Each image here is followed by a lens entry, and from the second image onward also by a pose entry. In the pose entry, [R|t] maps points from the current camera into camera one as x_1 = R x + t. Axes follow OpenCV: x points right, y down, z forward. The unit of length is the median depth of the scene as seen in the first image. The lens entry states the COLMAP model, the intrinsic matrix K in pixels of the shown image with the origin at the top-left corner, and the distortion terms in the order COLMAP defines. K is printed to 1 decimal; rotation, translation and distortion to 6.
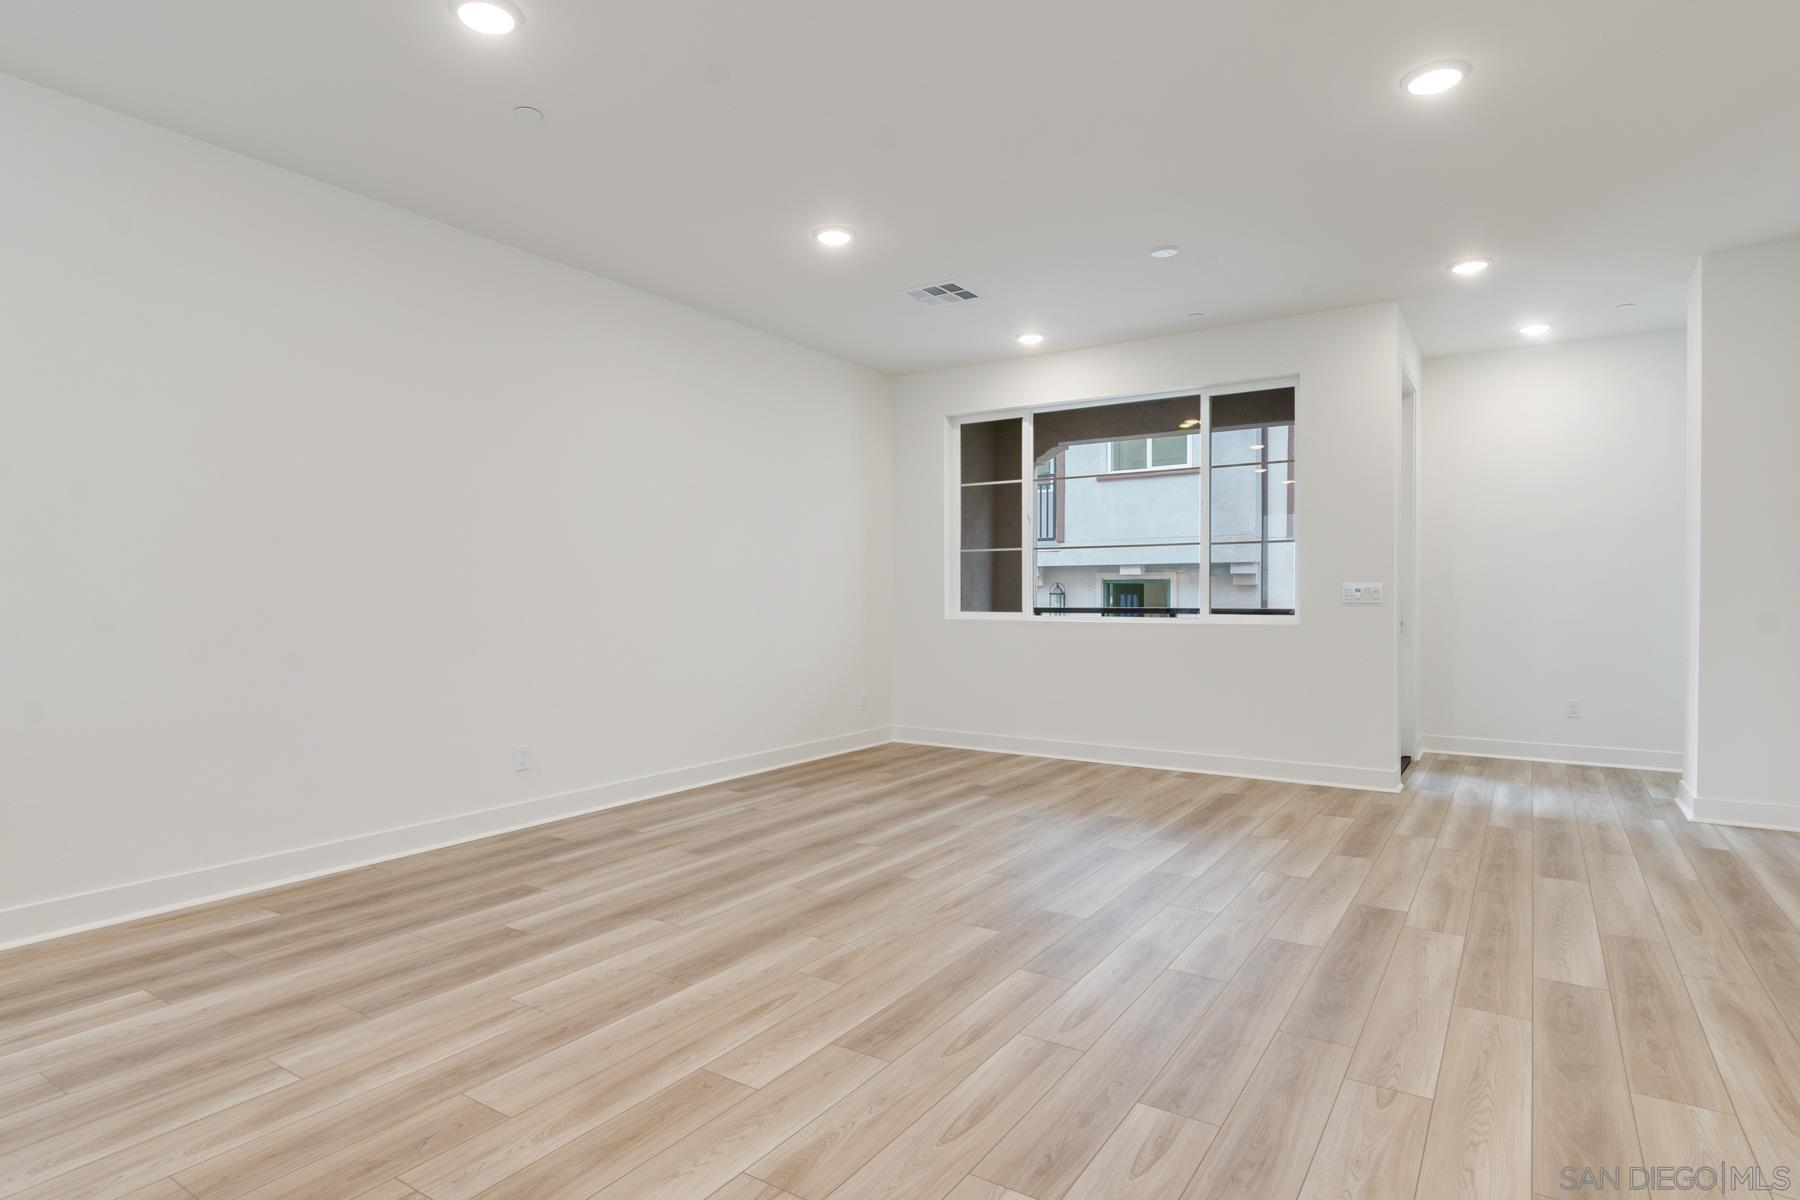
lens RADIAL K [[957.7, 0, 873.4], [0, 957.7, 641.1], [0, 0, 1]] dist [0.003339, -0.004839]
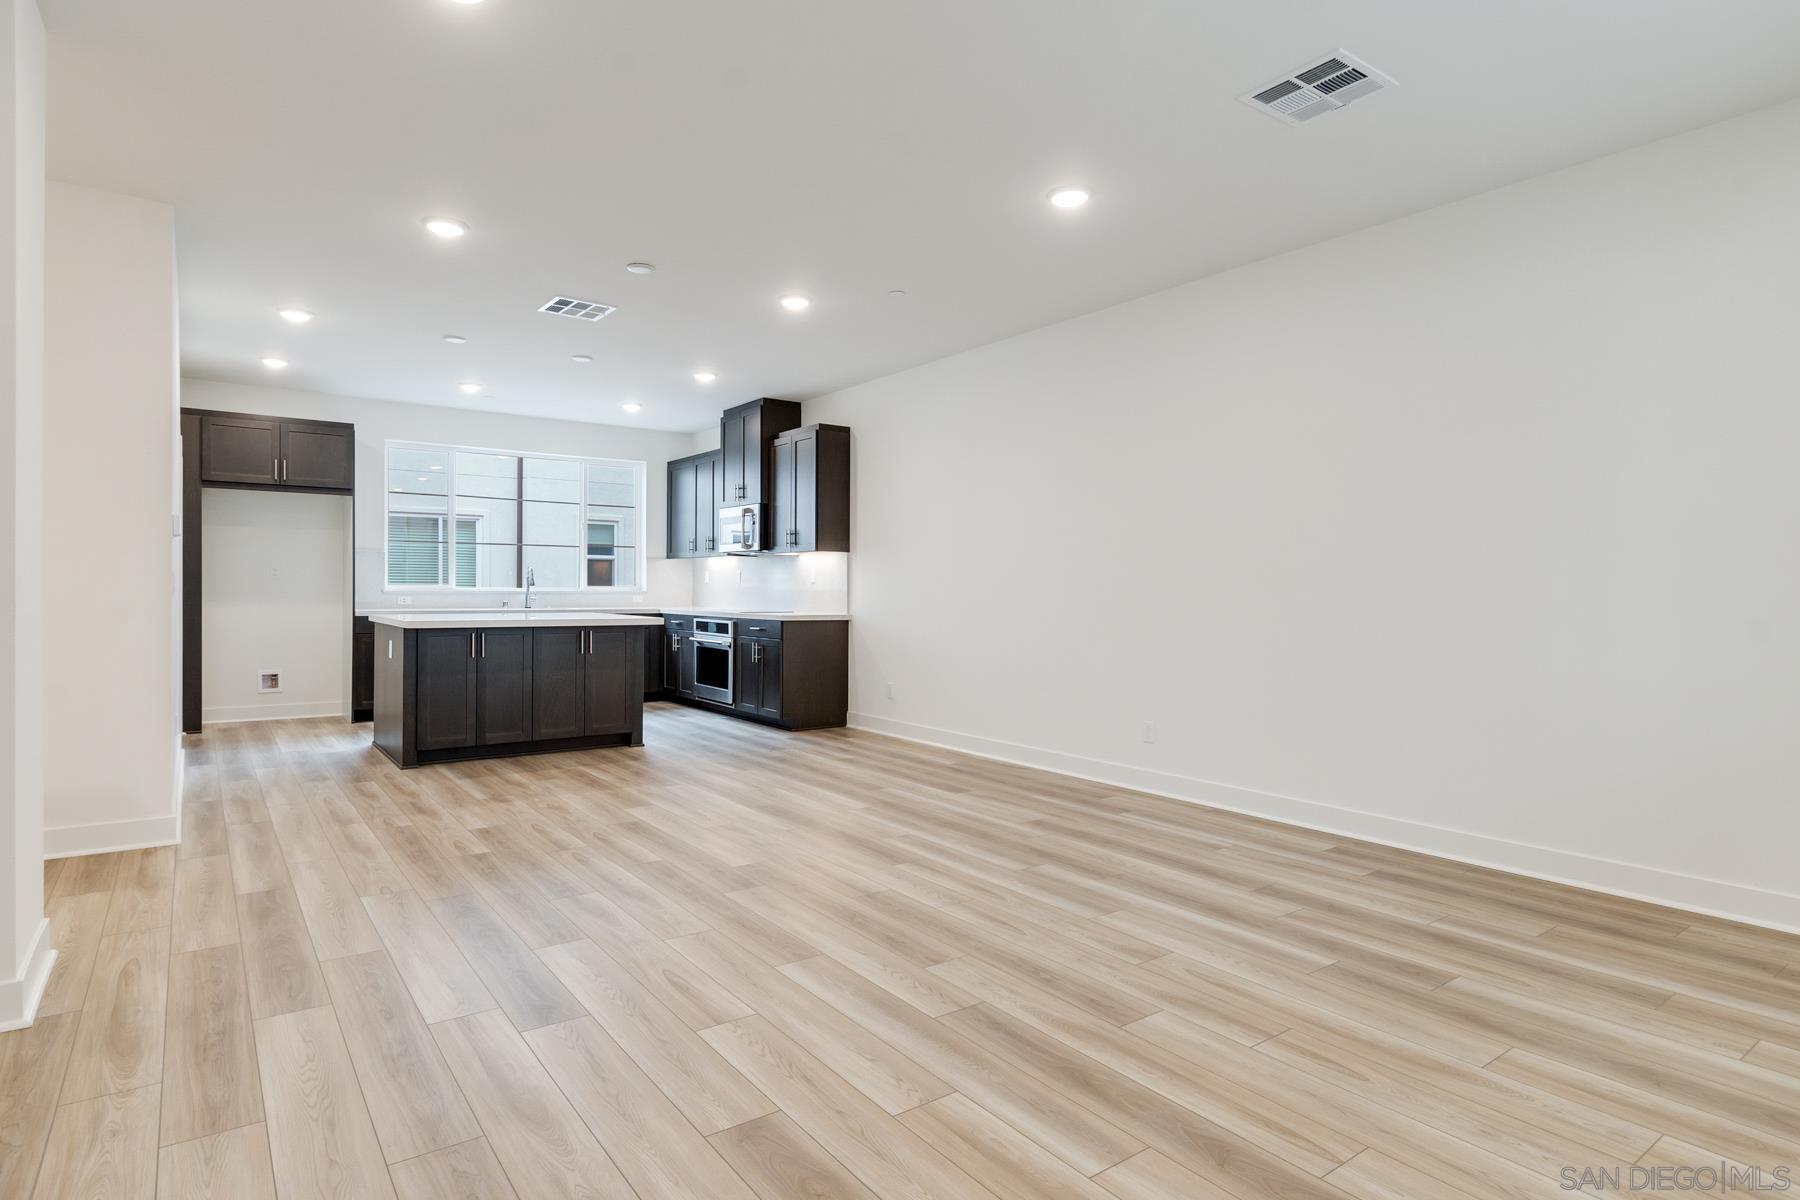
lens RADIAL K [[957.7, 0, 877.7], [0, 957.7, 610.2], [0, 0, 1]] dist [0.003339, -0.004839]
pose [[-0.340996, 0.019957, -0.939853, 1.178231], [-0.055788, 0.997583, 0.041423, -0.077120], [0.938408, 0.066558, -0.339059, 1.533415]]
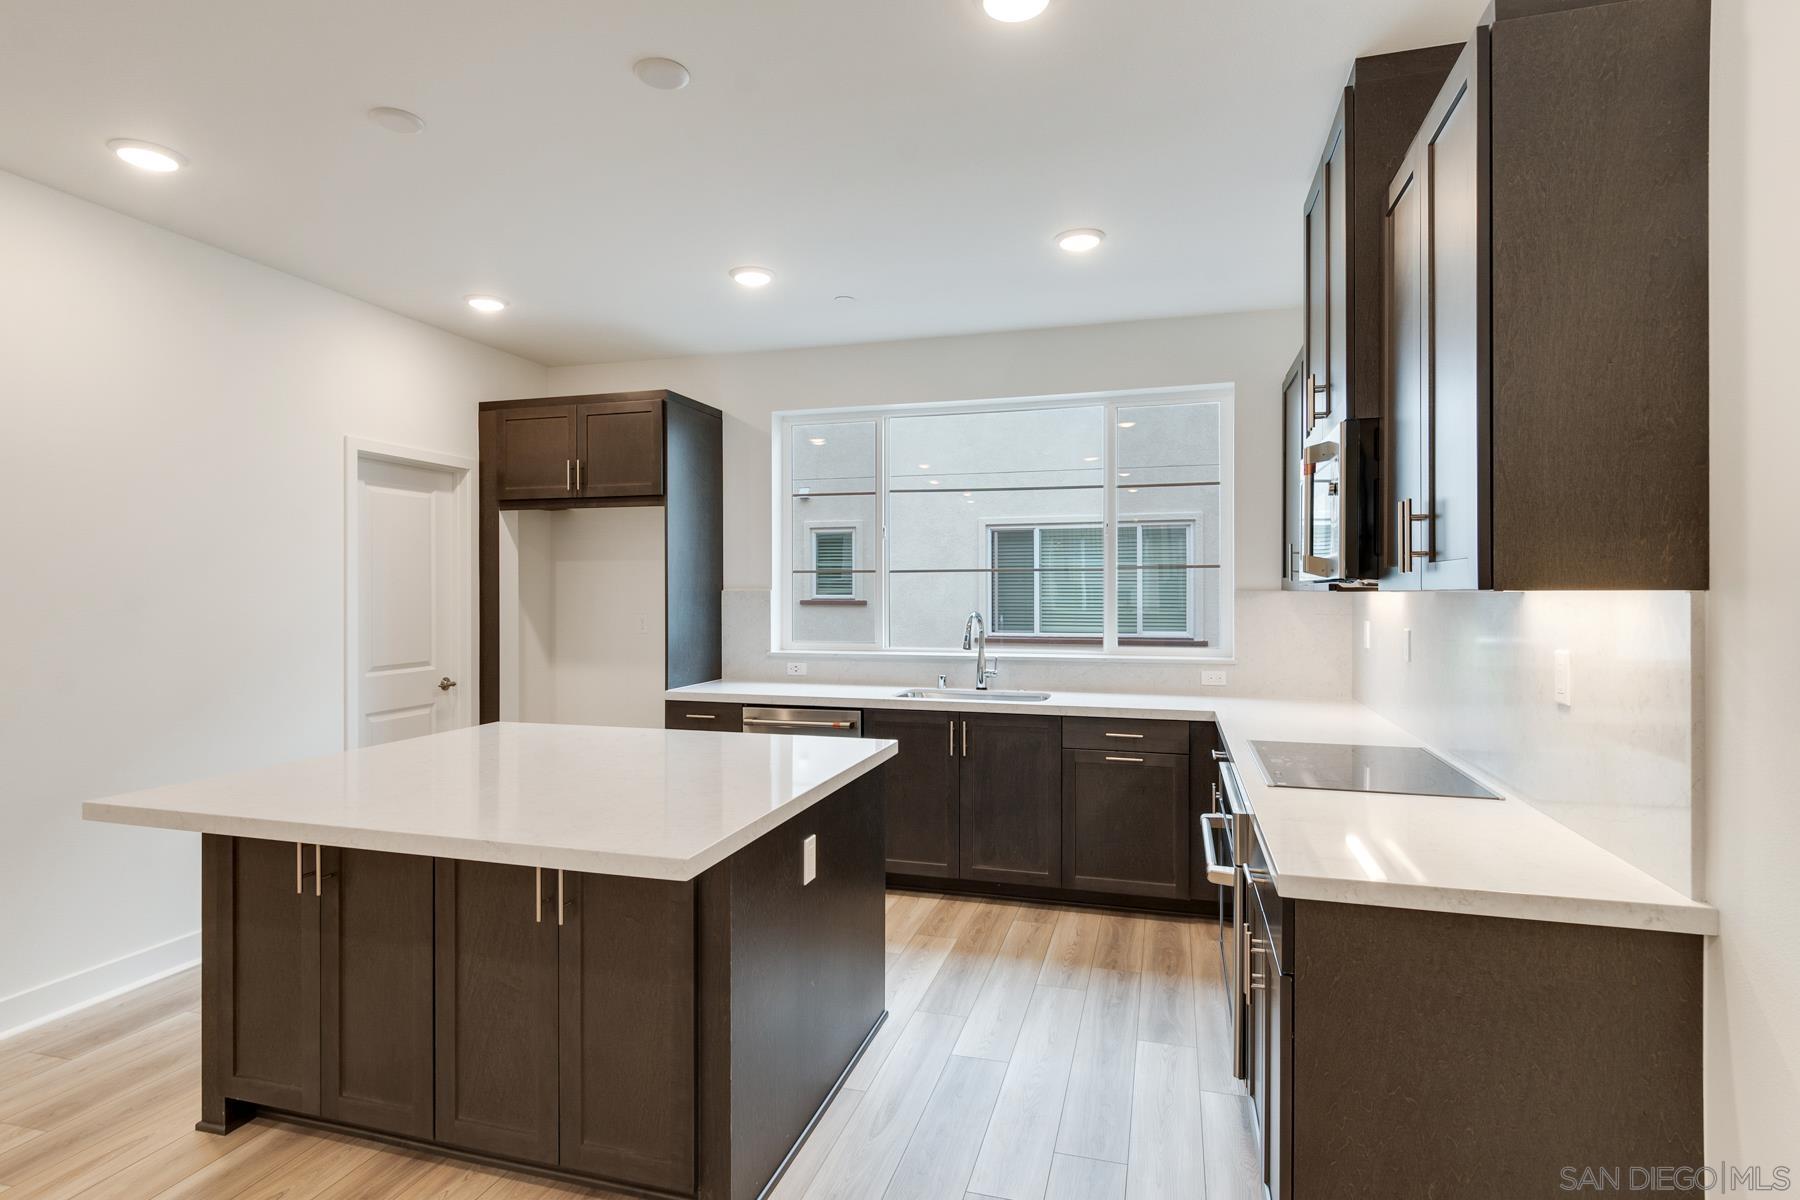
lens RADIAL K [[957.7, 0, 885.9], [0, 957.7, 589.6], [0, 0, 1]] dist [0.003339, -0.004839]
pose [[-0.952168, 0.000864, -0.305572, -0.502885], [-0.014684, 0.998711, 0.048581, -0.137400], [0.305221, 0.050745, -0.950929, 0.987521]]
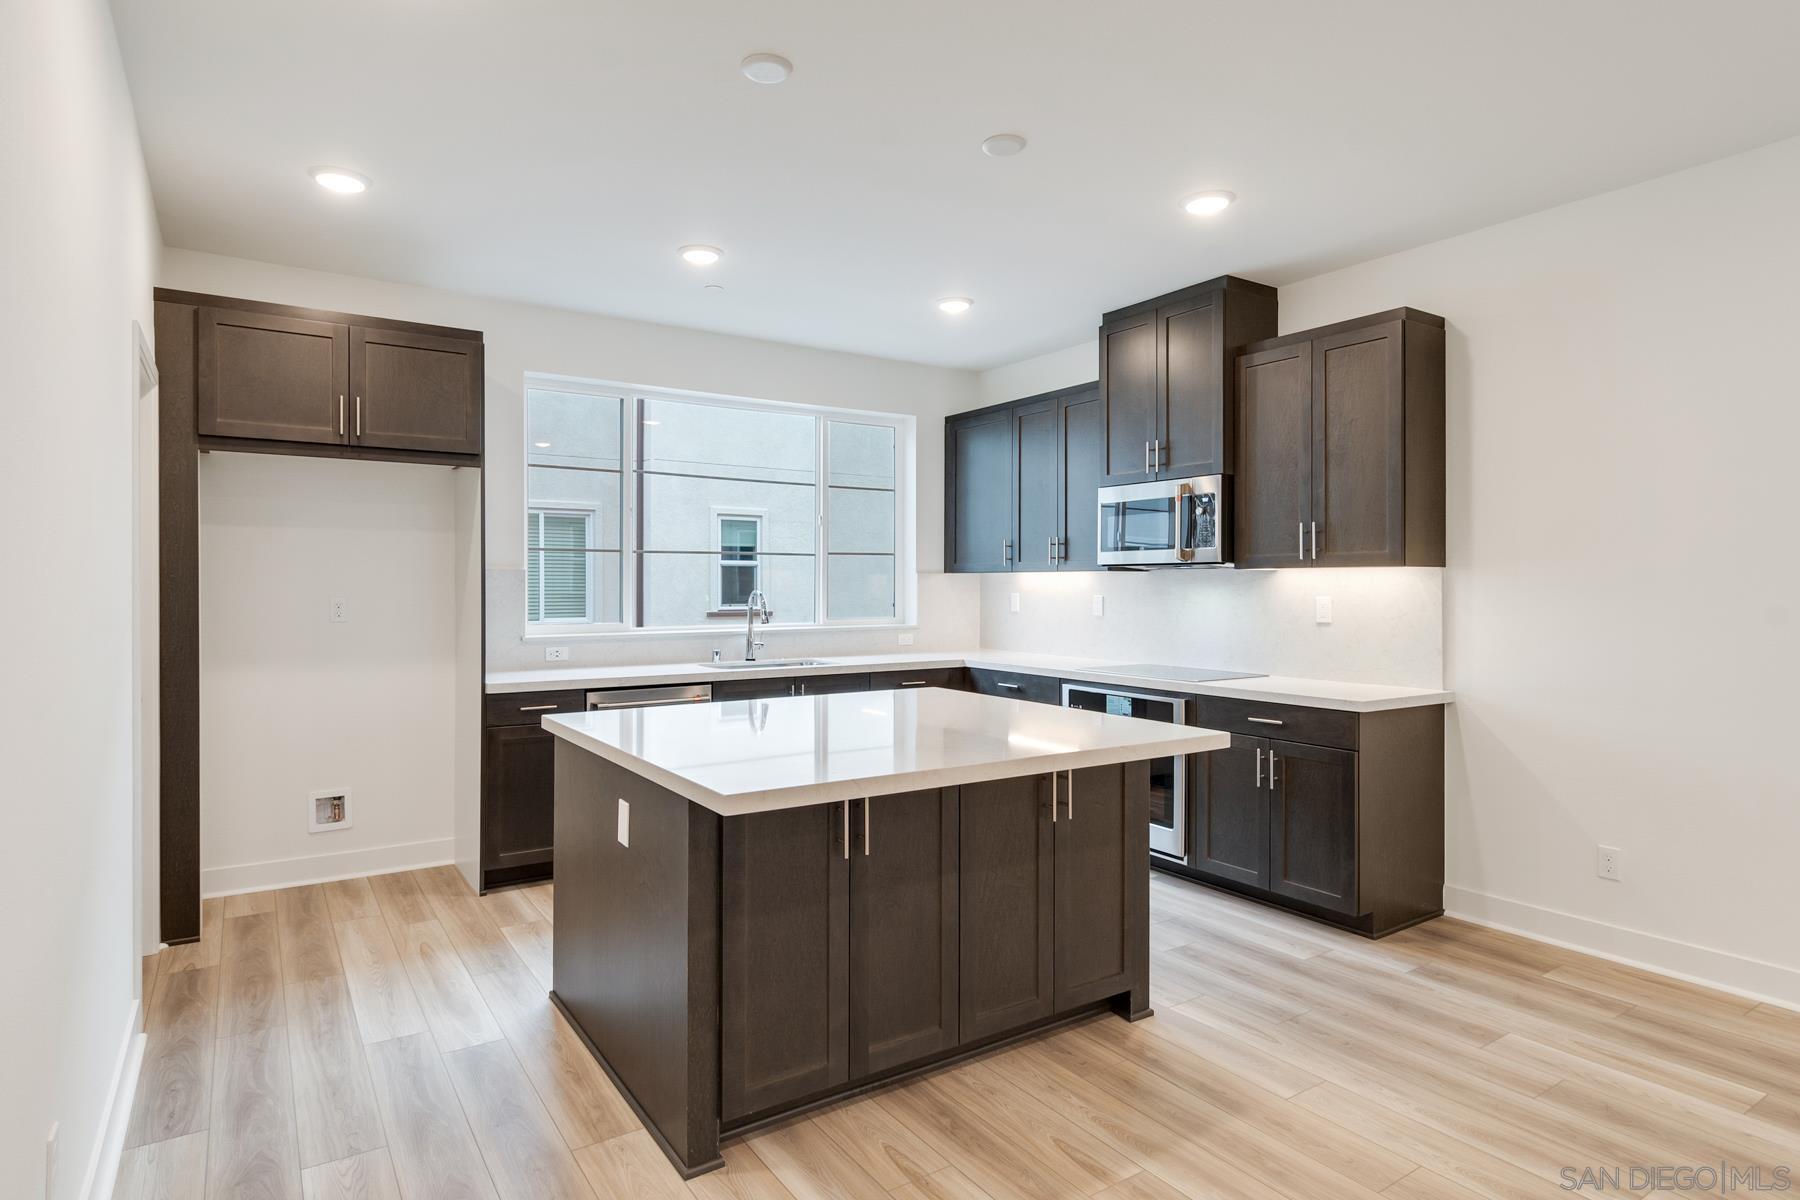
lens RADIAL K [[957.7, 0, 860.6], [0, 957.7, 603.8], [0, 0, 1]] dist [0.003339, -0.004839]
pose [[-0.390305, 0.019603, -0.920477, 0.350774], [-0.048945, 0.997918, 0.042006, -0.086838], [0.919384, 0.061448, -0.388533, 0.446930]]
